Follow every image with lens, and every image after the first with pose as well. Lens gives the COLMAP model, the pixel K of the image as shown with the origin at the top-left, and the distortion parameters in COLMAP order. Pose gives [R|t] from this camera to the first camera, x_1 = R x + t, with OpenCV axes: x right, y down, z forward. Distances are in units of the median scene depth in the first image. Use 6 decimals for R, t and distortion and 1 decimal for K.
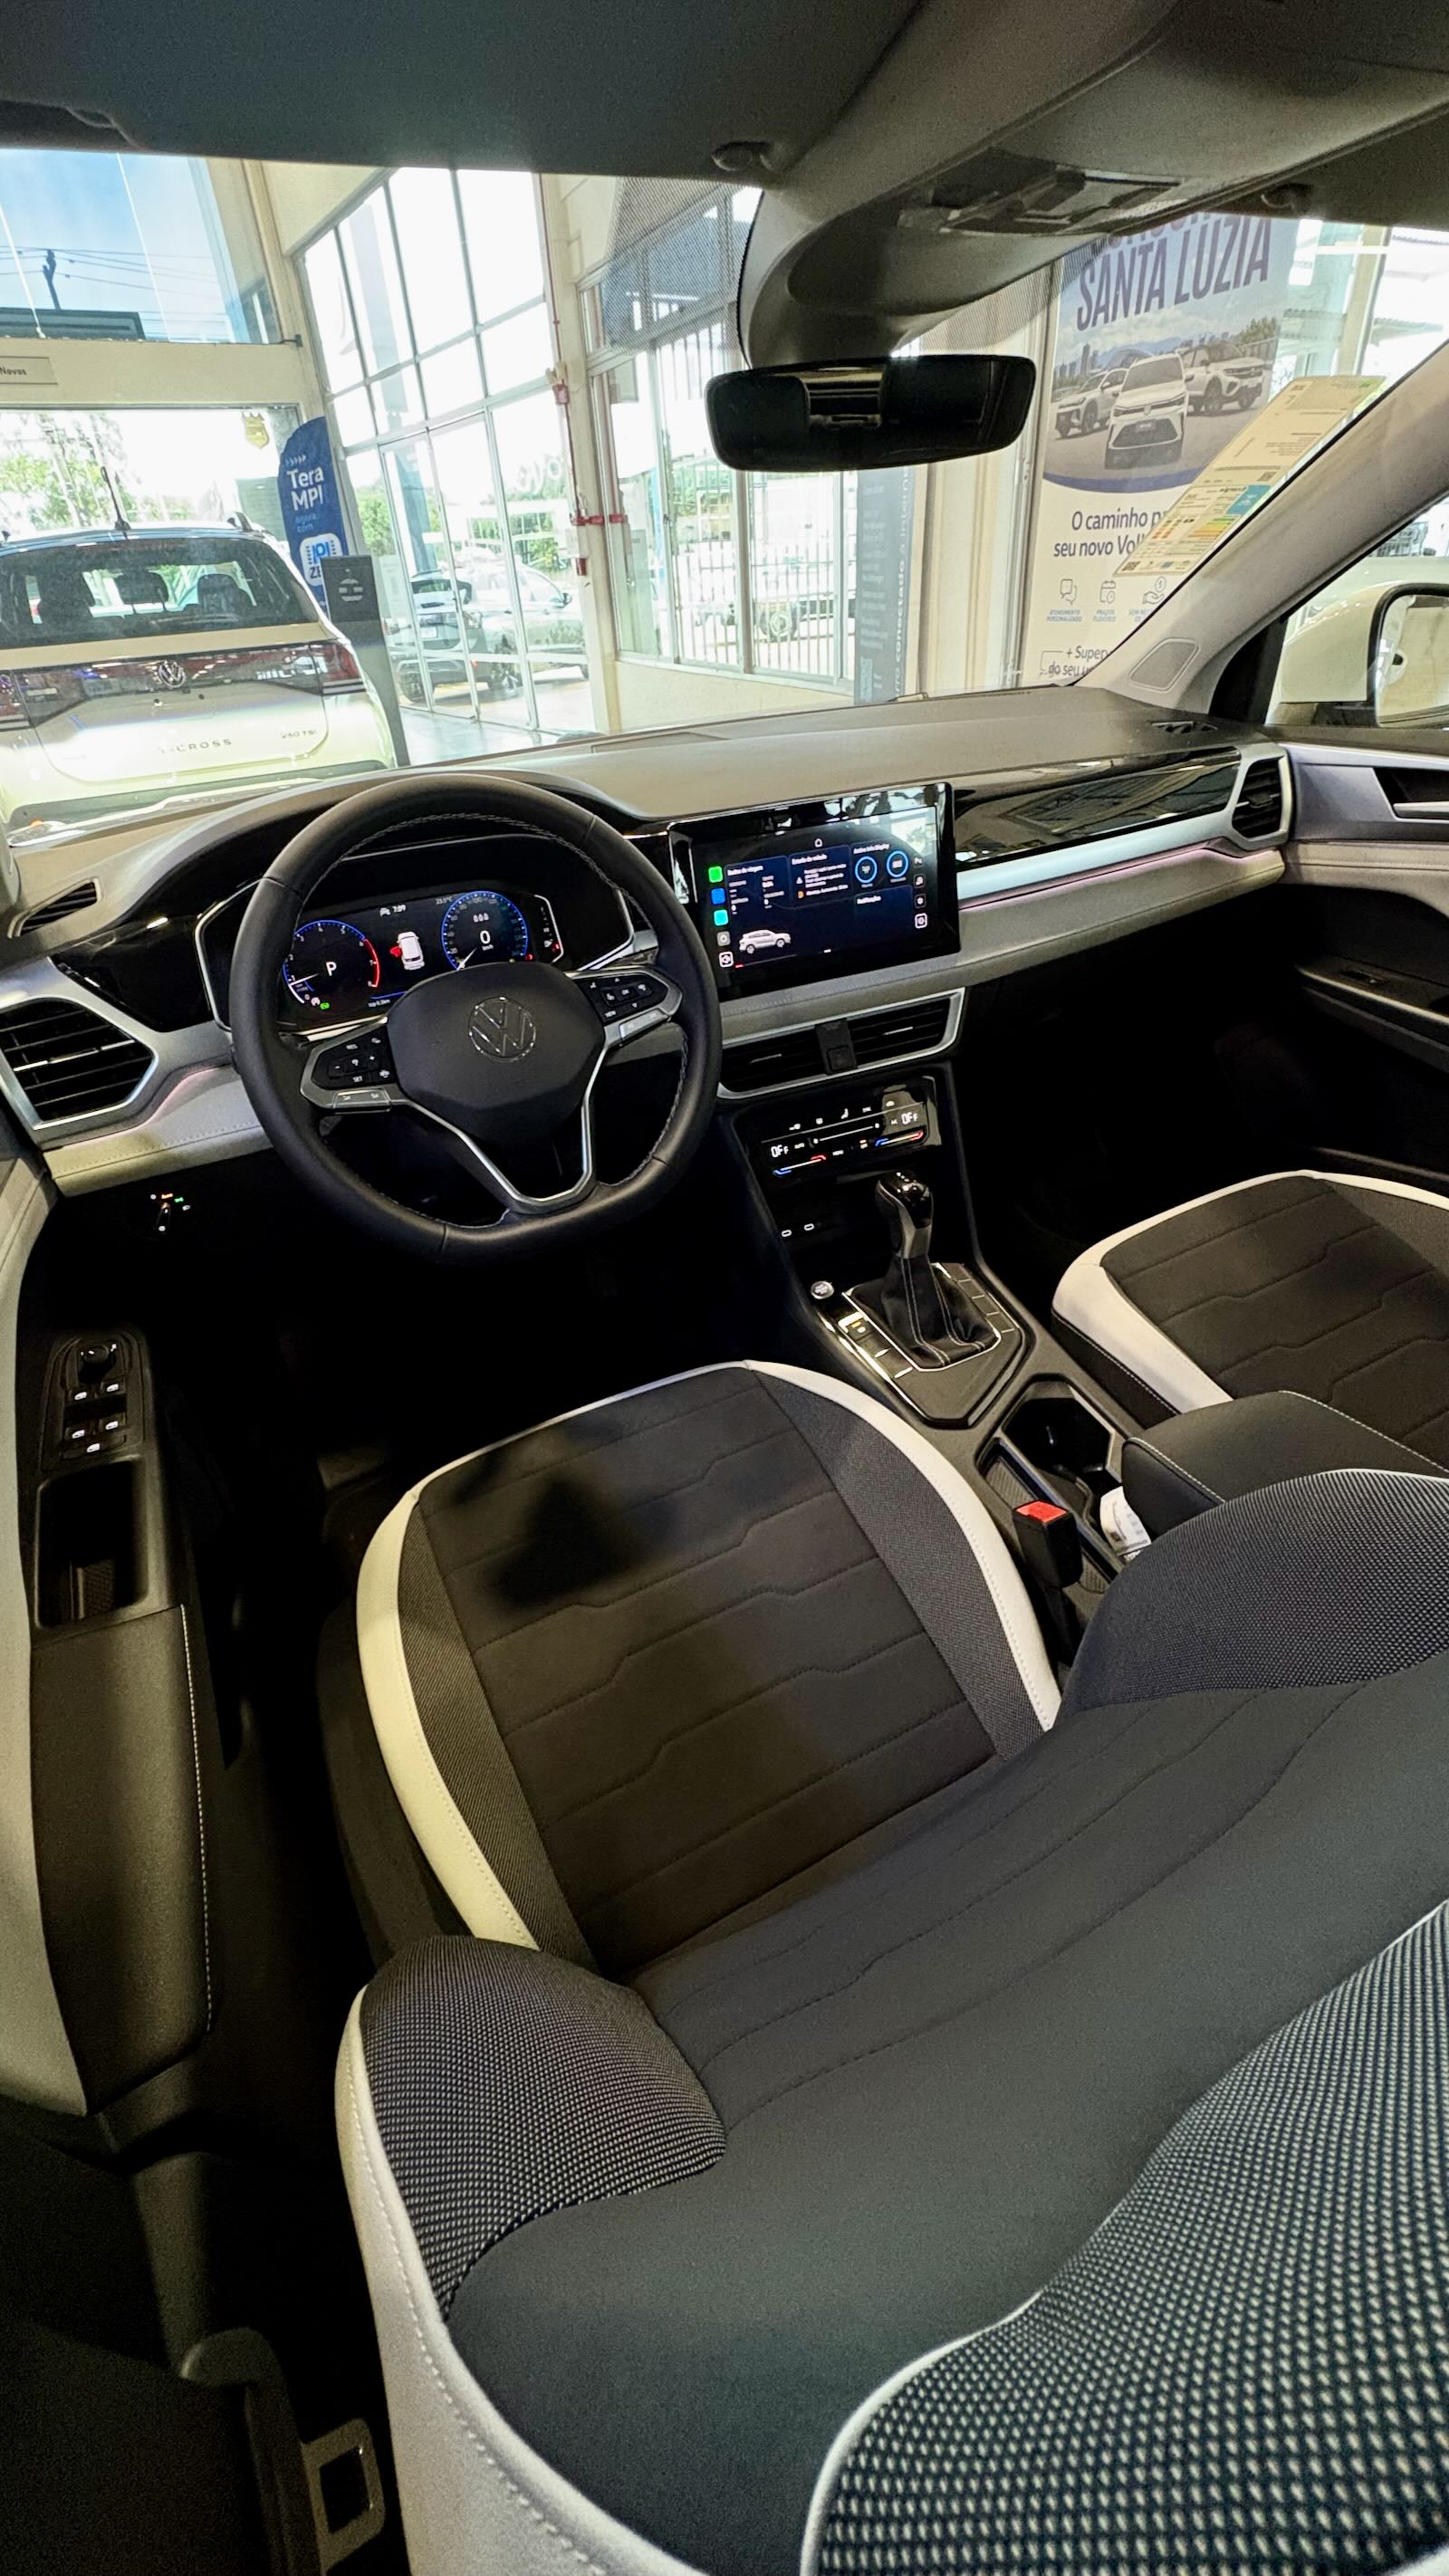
lens RADIAL K [[1025.2, 0, 732.2], [0, 1025.2, 1282.5], [0, 0, 1]] dist [0.004433, -0.001028]
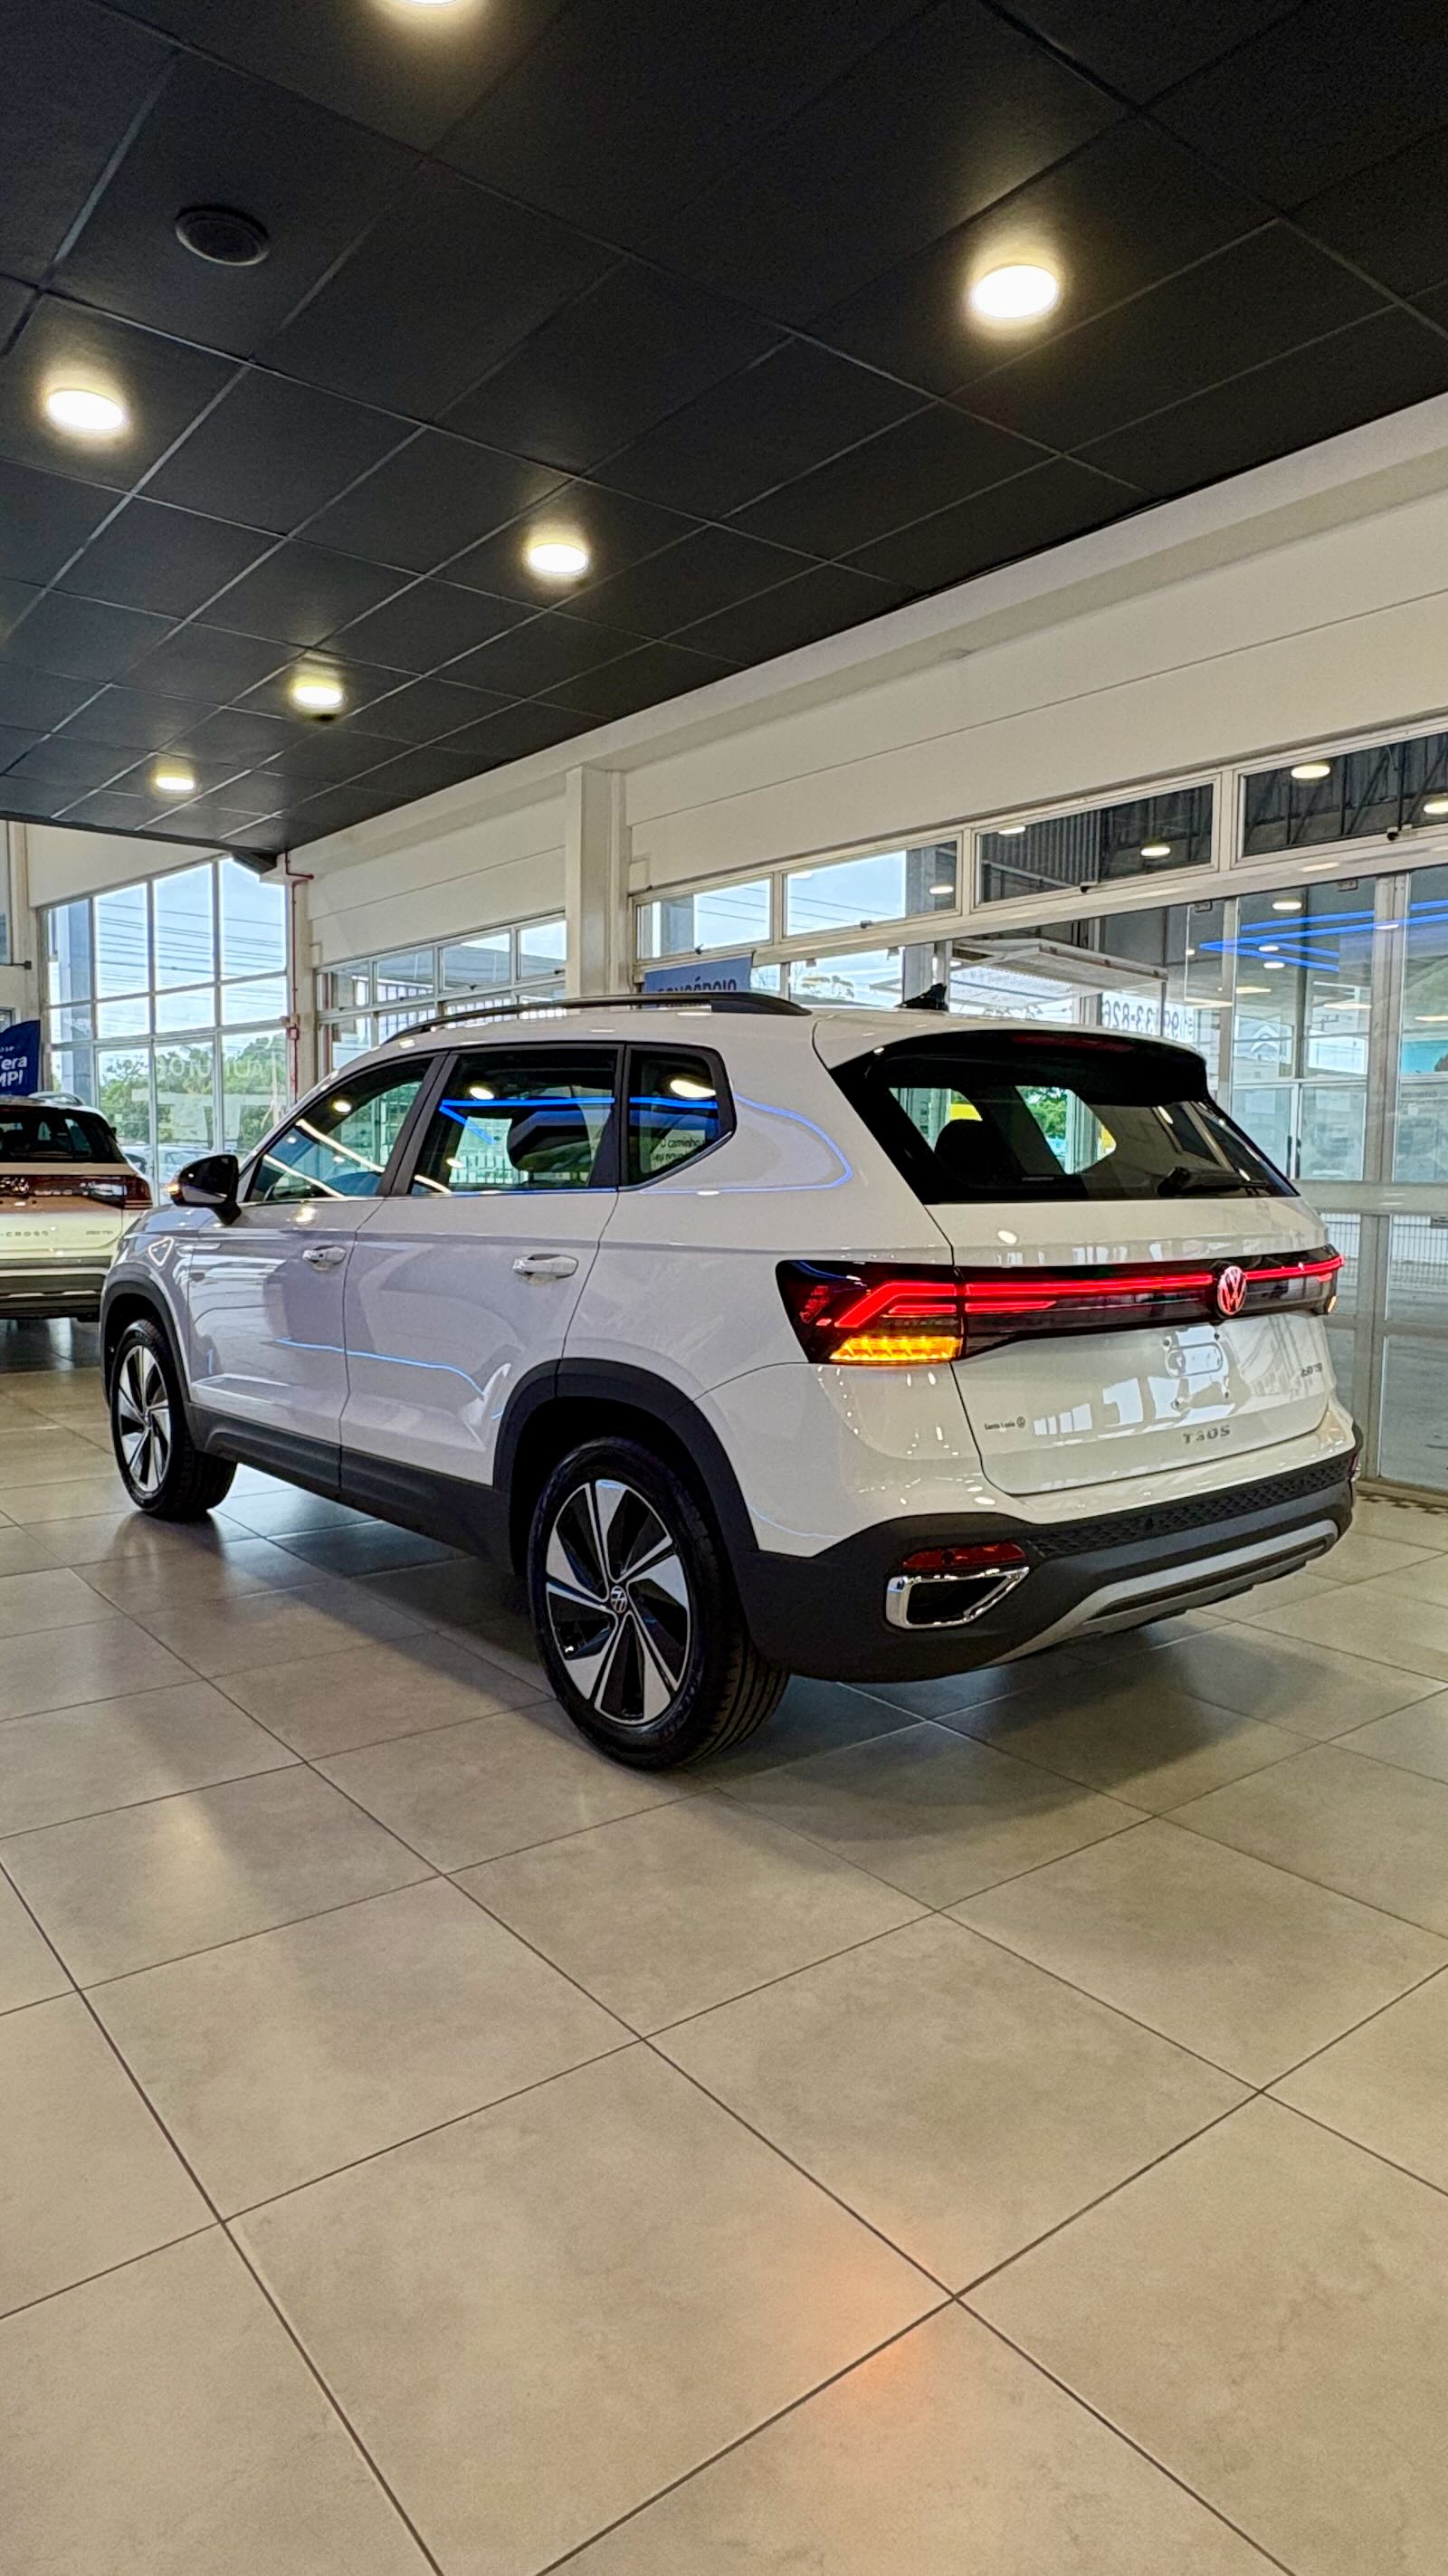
lens RADIAL K [[1475.1, 0, 731.5], [0, 1475.1, 1301.9], [0, 0, 1]] dist [-0.006283, 0.000861]
pose [[0.974199, 0.050099, 0.220059, -0.180713], [0.067726, 0.865219, -0.496799, 2.160973], [-0.215288, 0.498885, 0.839503, -2.880861]]
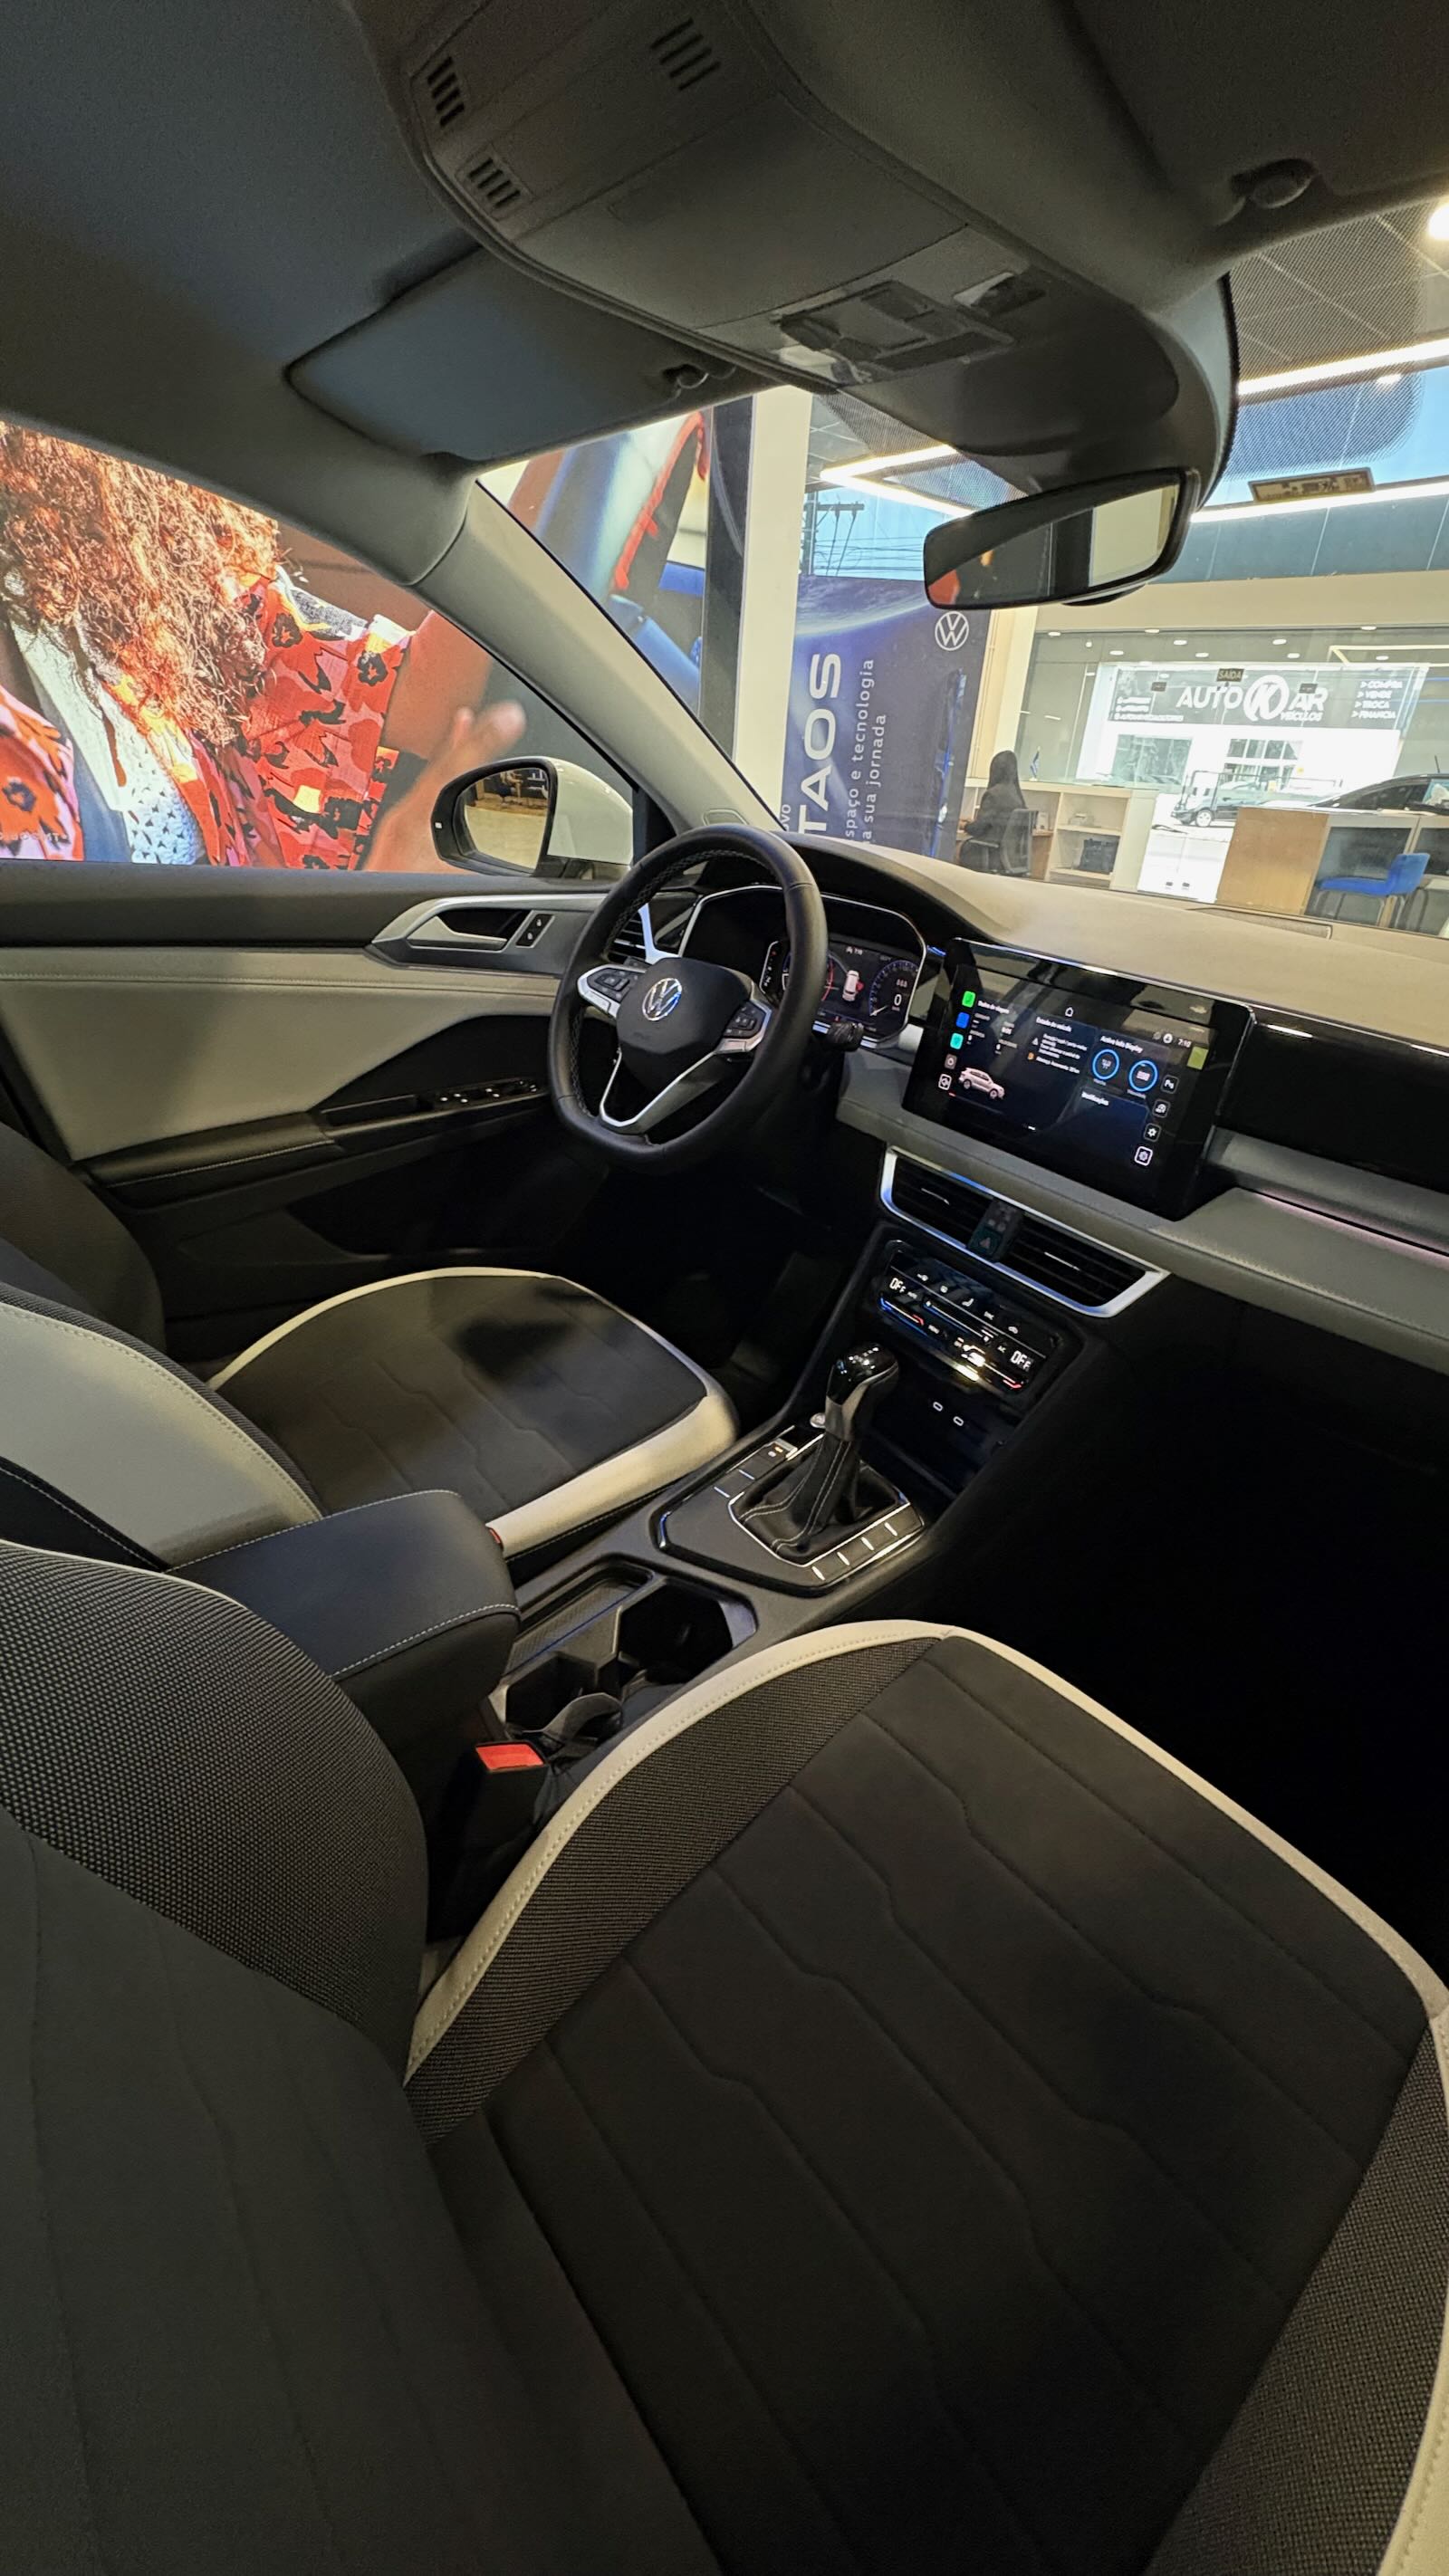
lens RADIAL K [[1025.2, 0, 728.0], [0, 1025.2, 1286.7], [0, 0, 1]] dist [0.004433, -0.001028]
pose [[0.201433, 0.517008, -0.831942, 0.788987], [-0.625391, 0.721579, 0.297002, -0.306374], [0.753864, 0.460463, 0.468682, 0.436717]]
